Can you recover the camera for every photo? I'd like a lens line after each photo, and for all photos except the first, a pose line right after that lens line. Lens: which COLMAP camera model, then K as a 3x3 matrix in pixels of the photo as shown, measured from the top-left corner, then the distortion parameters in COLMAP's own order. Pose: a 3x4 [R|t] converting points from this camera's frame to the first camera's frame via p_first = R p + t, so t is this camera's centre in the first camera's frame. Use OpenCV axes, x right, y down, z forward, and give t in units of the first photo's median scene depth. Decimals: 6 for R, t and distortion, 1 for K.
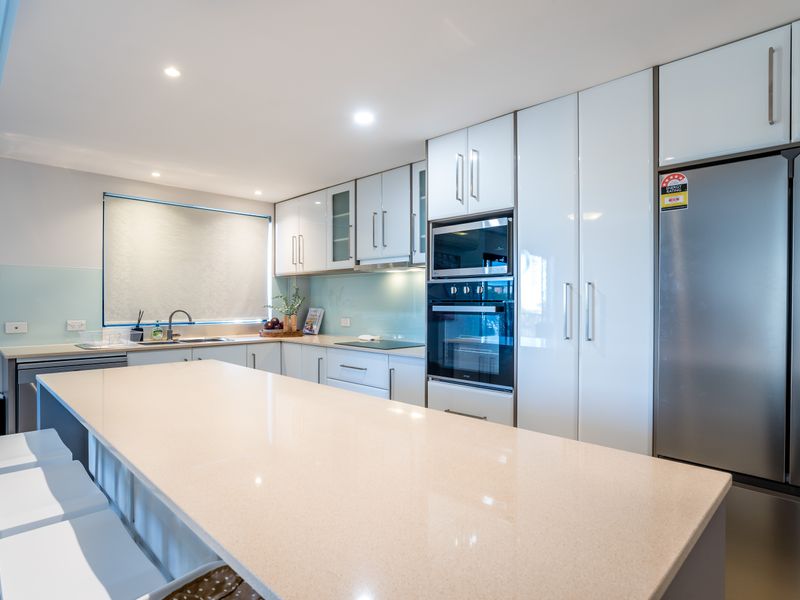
lens RADIAL K [[449.5, 0, 386.2], [0, 449.5, 300.3], [0, 0, 1]] dist [-0.001914, 0.000114]
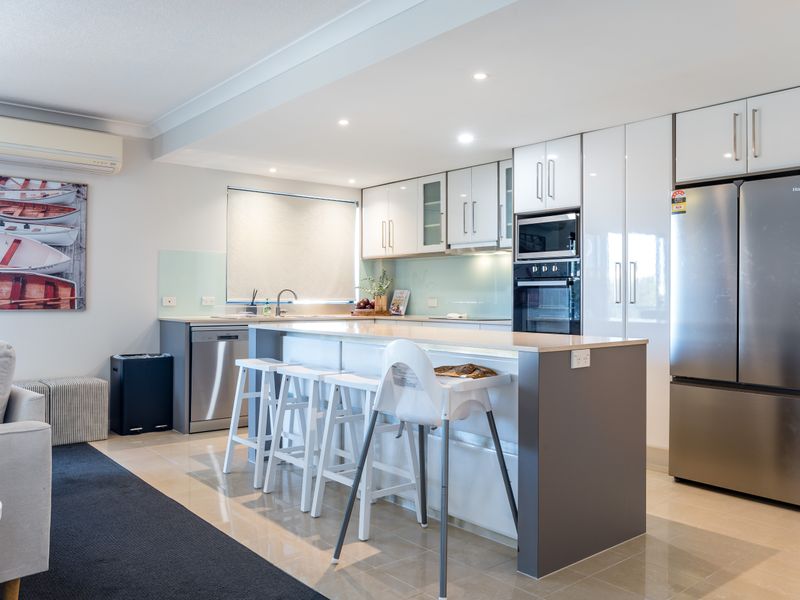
lens RADIAL K [[645.7, 0, 399.0], [0, 645.7, 289.6], [0, 0, 1]] dist [0.005052, 0.000231]
pose [[0.997649, 0.001747, -0.068504, -0.075674], [-0.002387, 0.999954, -0.009258, 0.037311], [0.068484, 0.009399, 0.997608, -0.595342]]
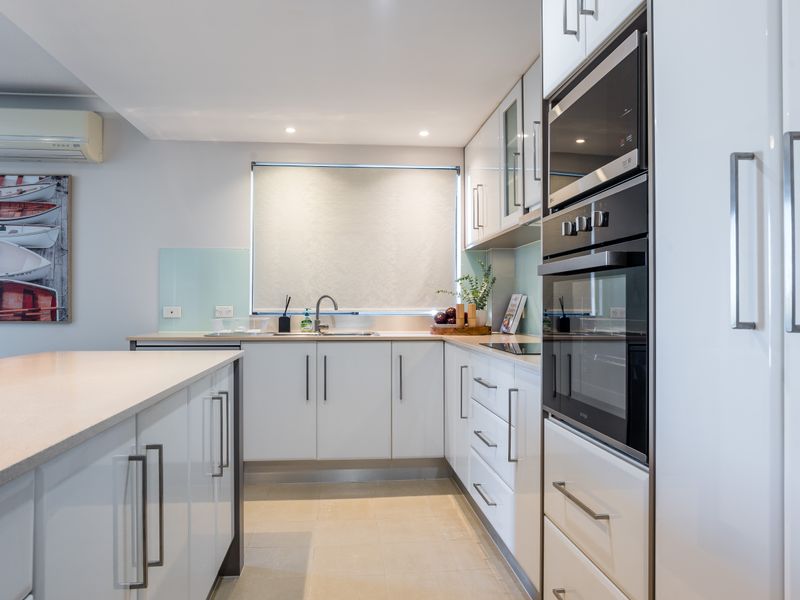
lens RADIAL K [[554.3, 0, 400.0], [0, 554.3, 300.0], [0, 0, 1]] dist [-0.008327, -0.000814]
pose [[0.787658, -0.007206, -0.616070, 0.260361], [0.003144, 0.999966, -0.007677, 0.038842], [0.616104, 0.004110, 0.787654, 0.313381]]
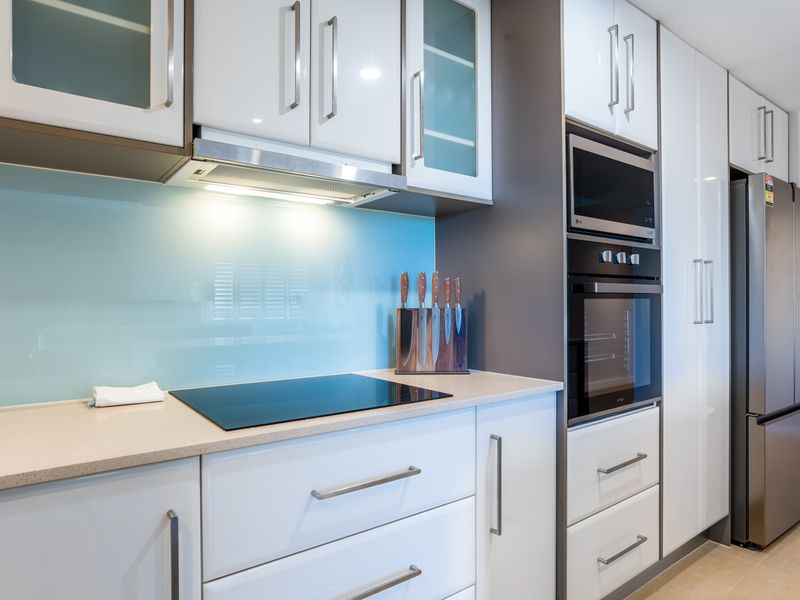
lens RADIAL K [[554.3, 0, 400.0], [0, 554.3, 300.0], [0, 0, 1]] dist [-0.008327, -0.000814]
pose [[0.074859, -0.001120, 0.997194, -0.398870], [0.002696, 0.999996, 0.000921, 0.021776], [-0.997191, 0.002620, 0.074861, 0.847636]]
